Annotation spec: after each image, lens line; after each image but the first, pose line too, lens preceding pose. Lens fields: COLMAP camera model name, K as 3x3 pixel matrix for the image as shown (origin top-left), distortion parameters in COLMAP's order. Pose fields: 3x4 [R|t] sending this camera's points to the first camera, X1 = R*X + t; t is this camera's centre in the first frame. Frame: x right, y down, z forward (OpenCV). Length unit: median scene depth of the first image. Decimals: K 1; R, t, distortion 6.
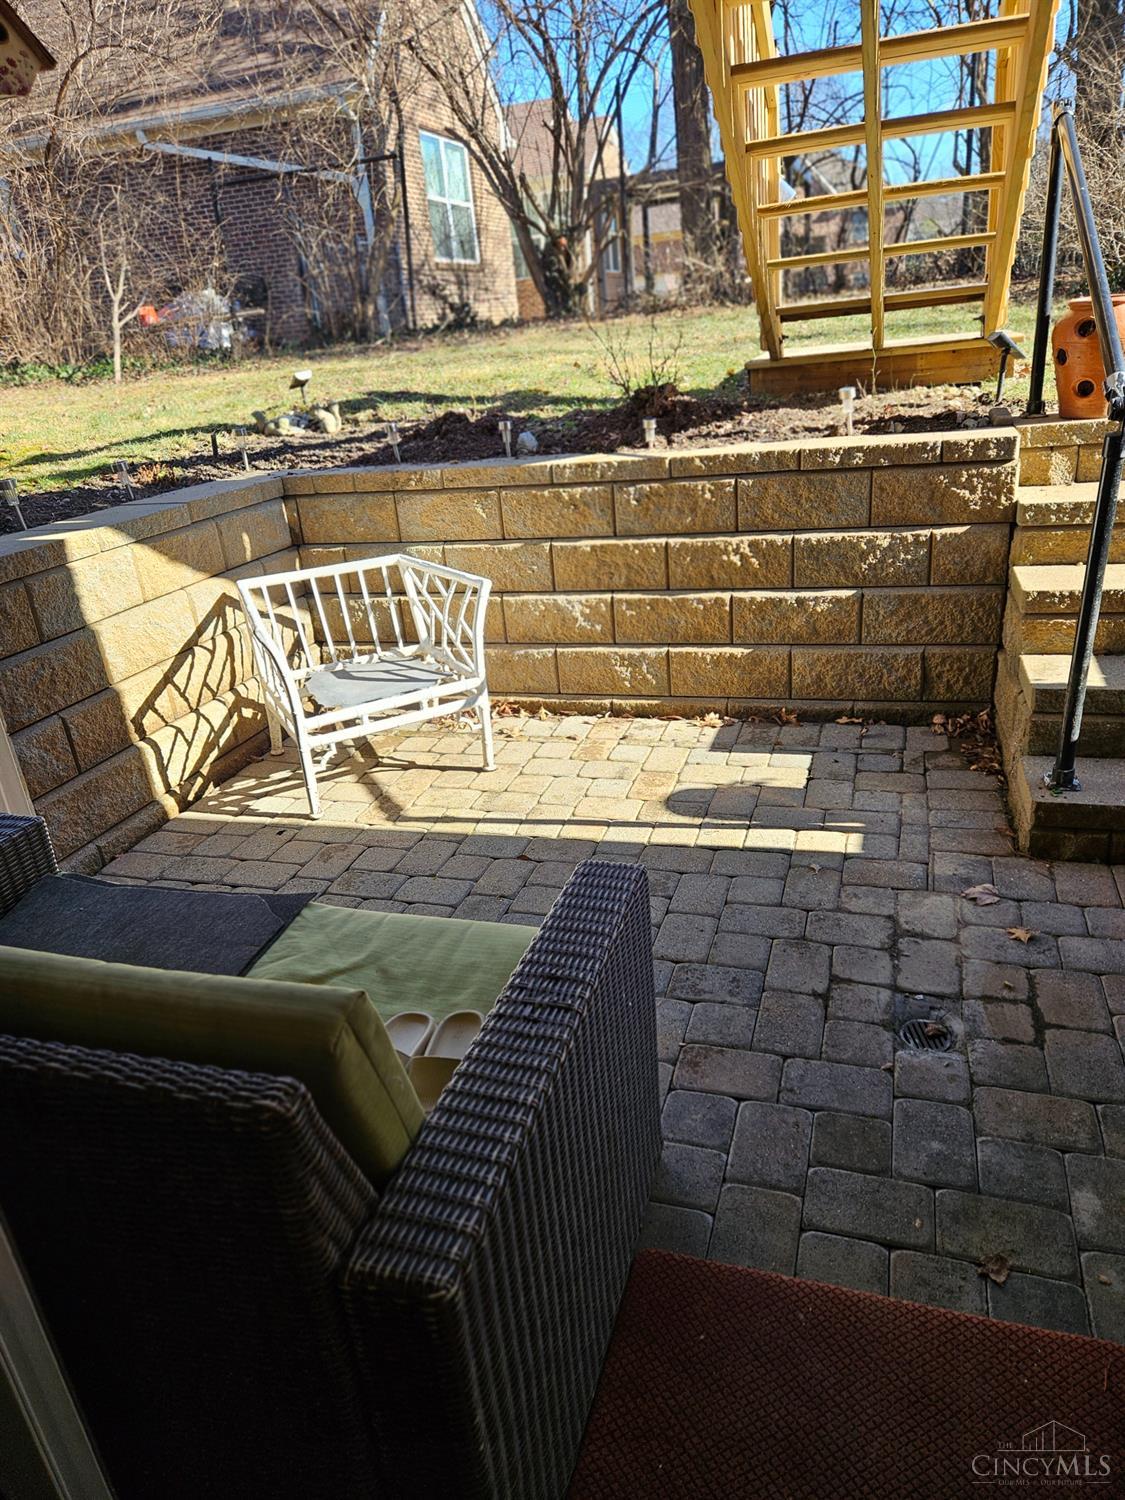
lens RADIAL K [[998.7, 0, 554.8], [0, 998.7, 763.2], [0, 0, 1]] dist [0.077275, -0.062943]
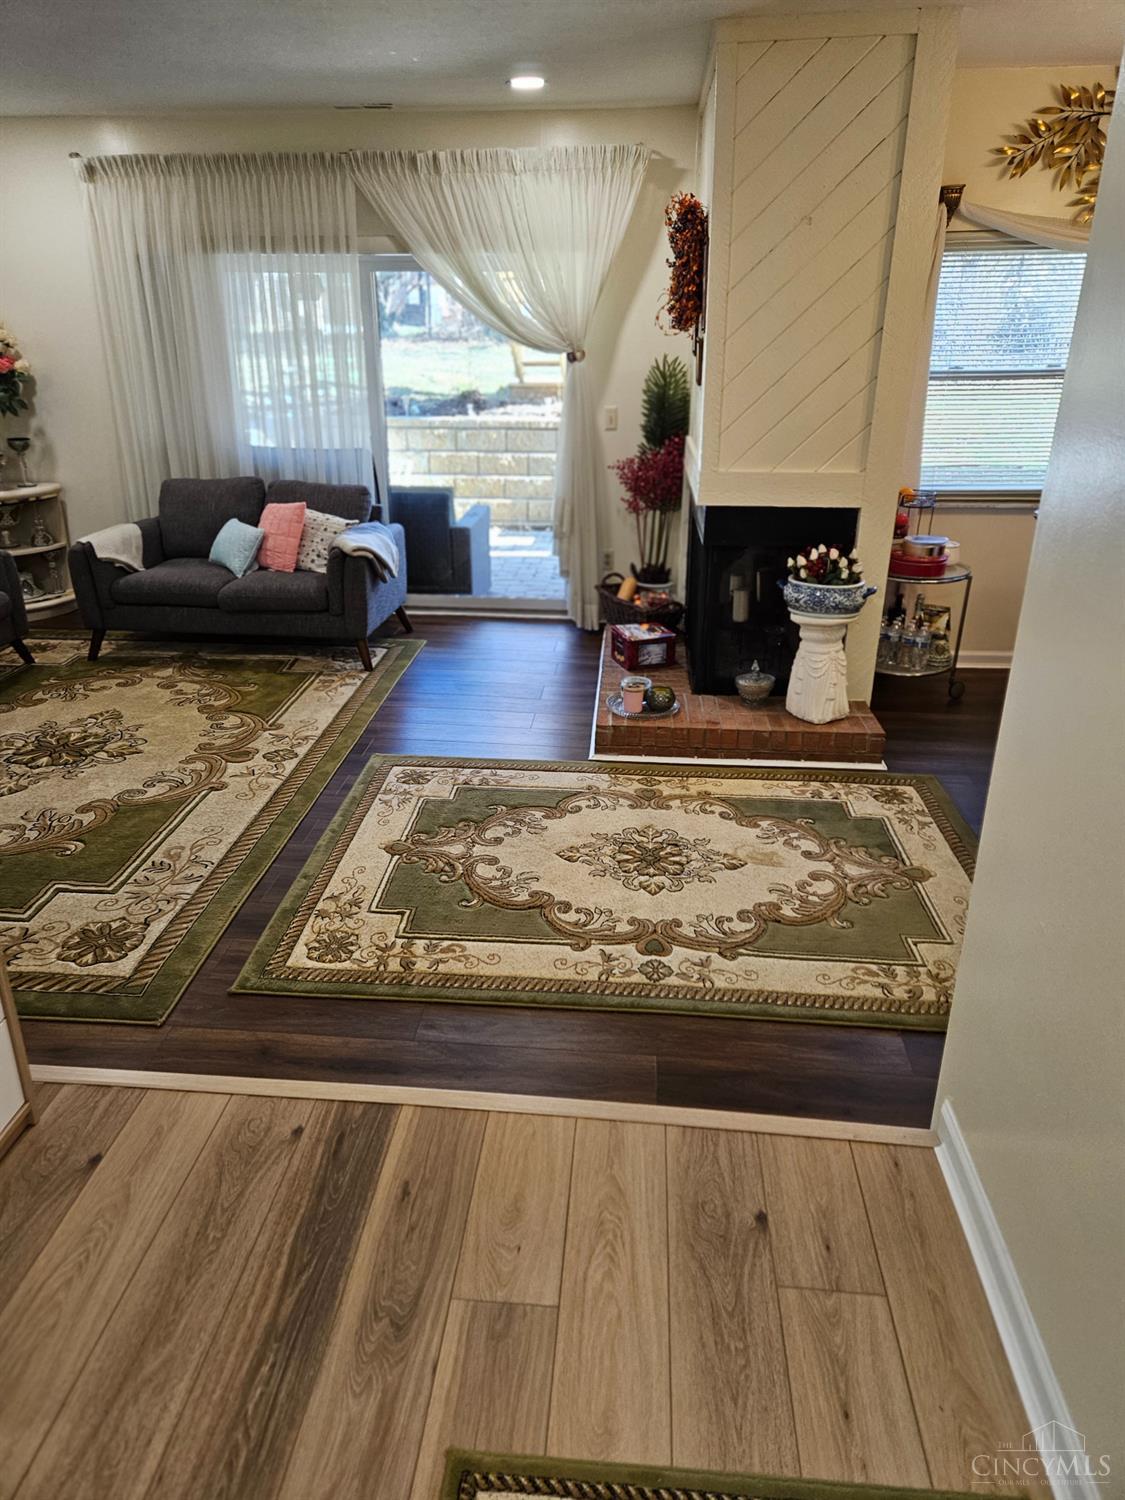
lens RADIAL K [[998.7, 0, 558.7], [0, 998.7, 739.1], [0, 0, 1]] dist [0.077275, -0.062943]
pose [[0.971065, -0.004222, 0.238780, -0.279281], [0.009409, 0.999744, -0.020588, 0.513503], [-0.238632, 0.022239, 0.970856, -1.377224]]
